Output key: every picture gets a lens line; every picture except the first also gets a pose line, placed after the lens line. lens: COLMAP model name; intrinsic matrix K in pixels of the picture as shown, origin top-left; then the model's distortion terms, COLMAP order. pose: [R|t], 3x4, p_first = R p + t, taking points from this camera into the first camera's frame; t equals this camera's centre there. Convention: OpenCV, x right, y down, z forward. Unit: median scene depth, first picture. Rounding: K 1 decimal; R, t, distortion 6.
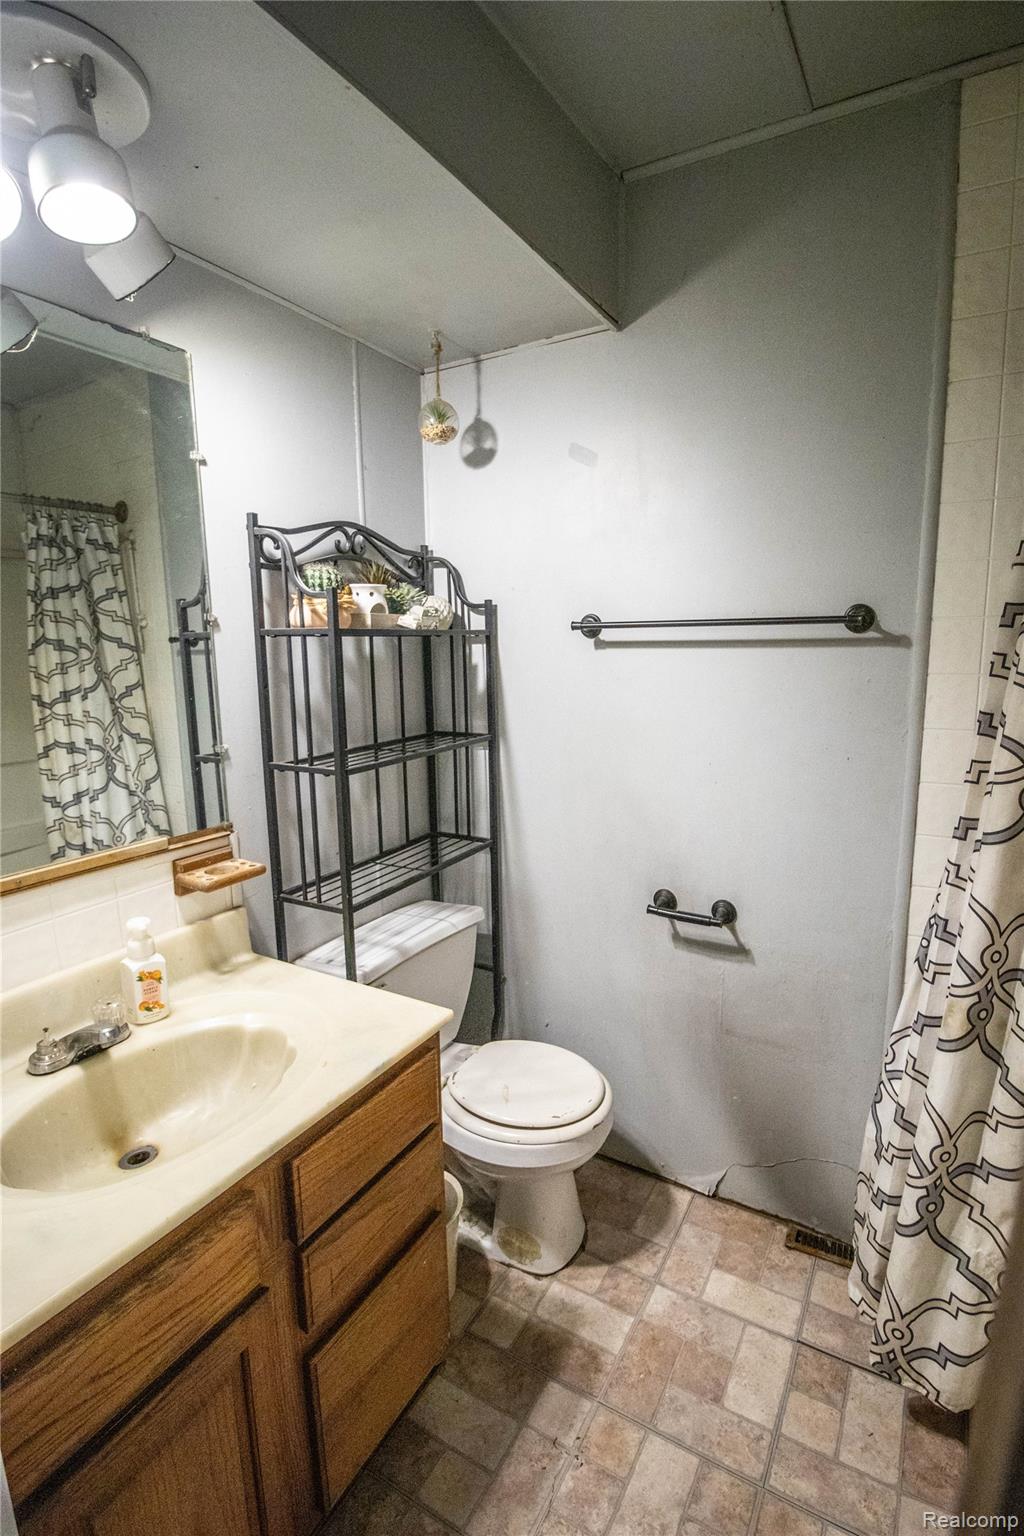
lens RADIAL K [[743.4, 0, 510.3], [0, 743.4, 763.6], [0, 0, 1]] dist [-0.010941, -0.010458]
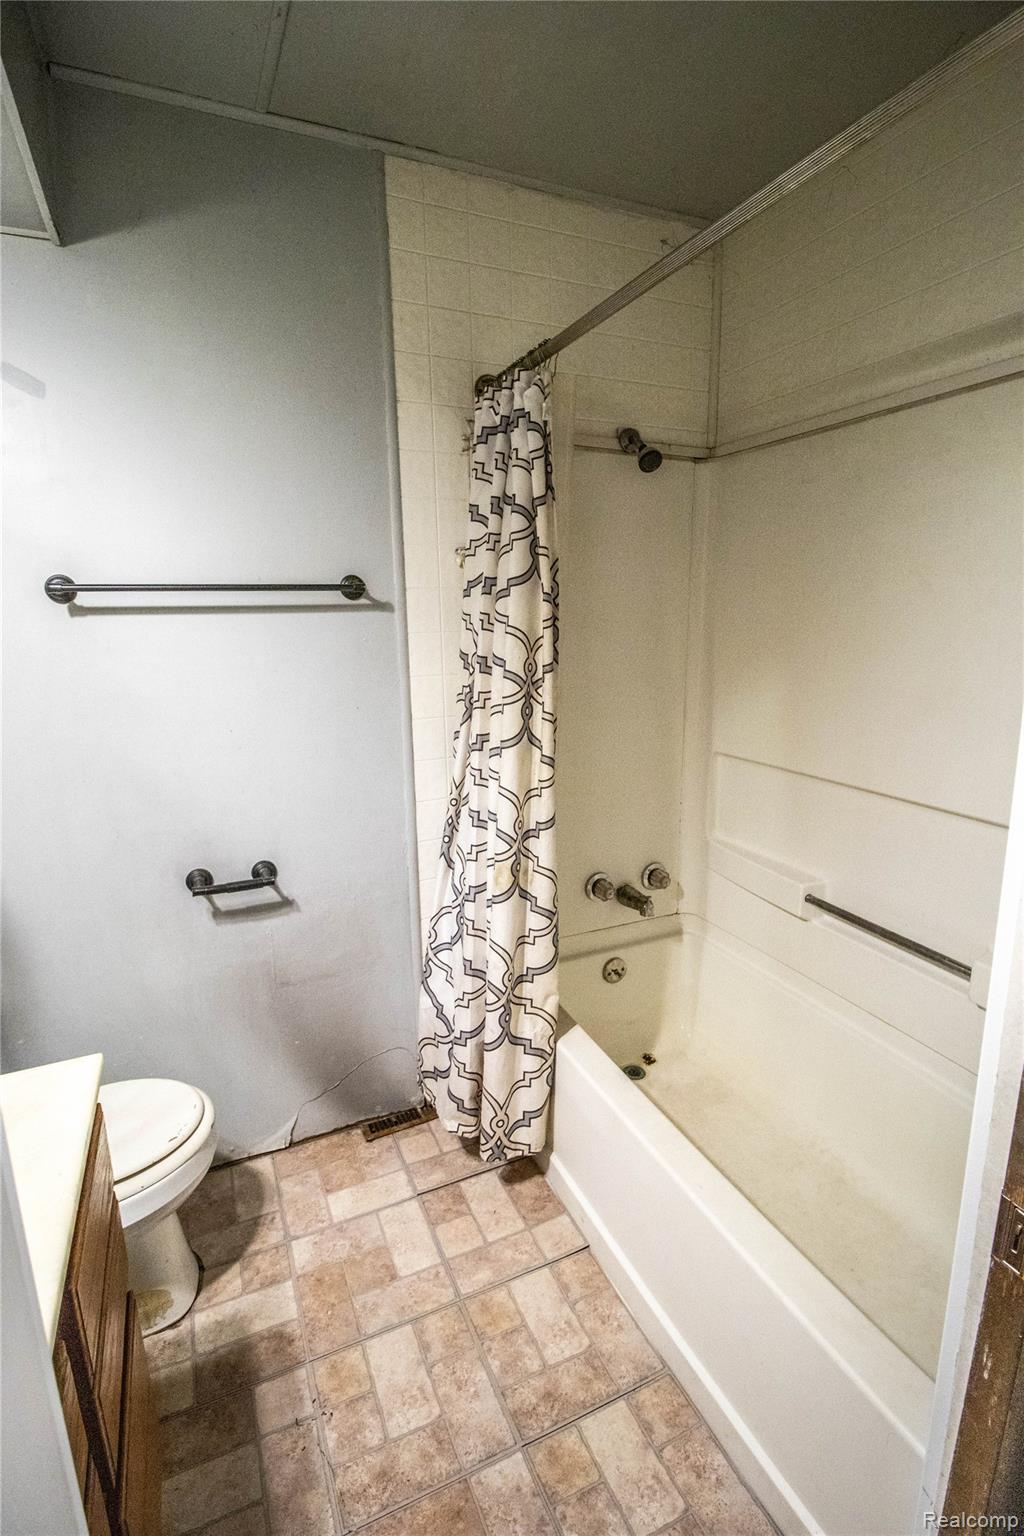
lens RADIAL K [[743.4, 0, 545.5], [0, 743.4, 761.8], [0, 0, 1]] dist [-0.010941, -0.010458]
pose [[0.548771, -0.156650, 0.821164, -0.363806], [0.141725, 0.985501, 0.093287, 0.009796], [-0.823871, 0.065186, 0.563016, 0.102059]]
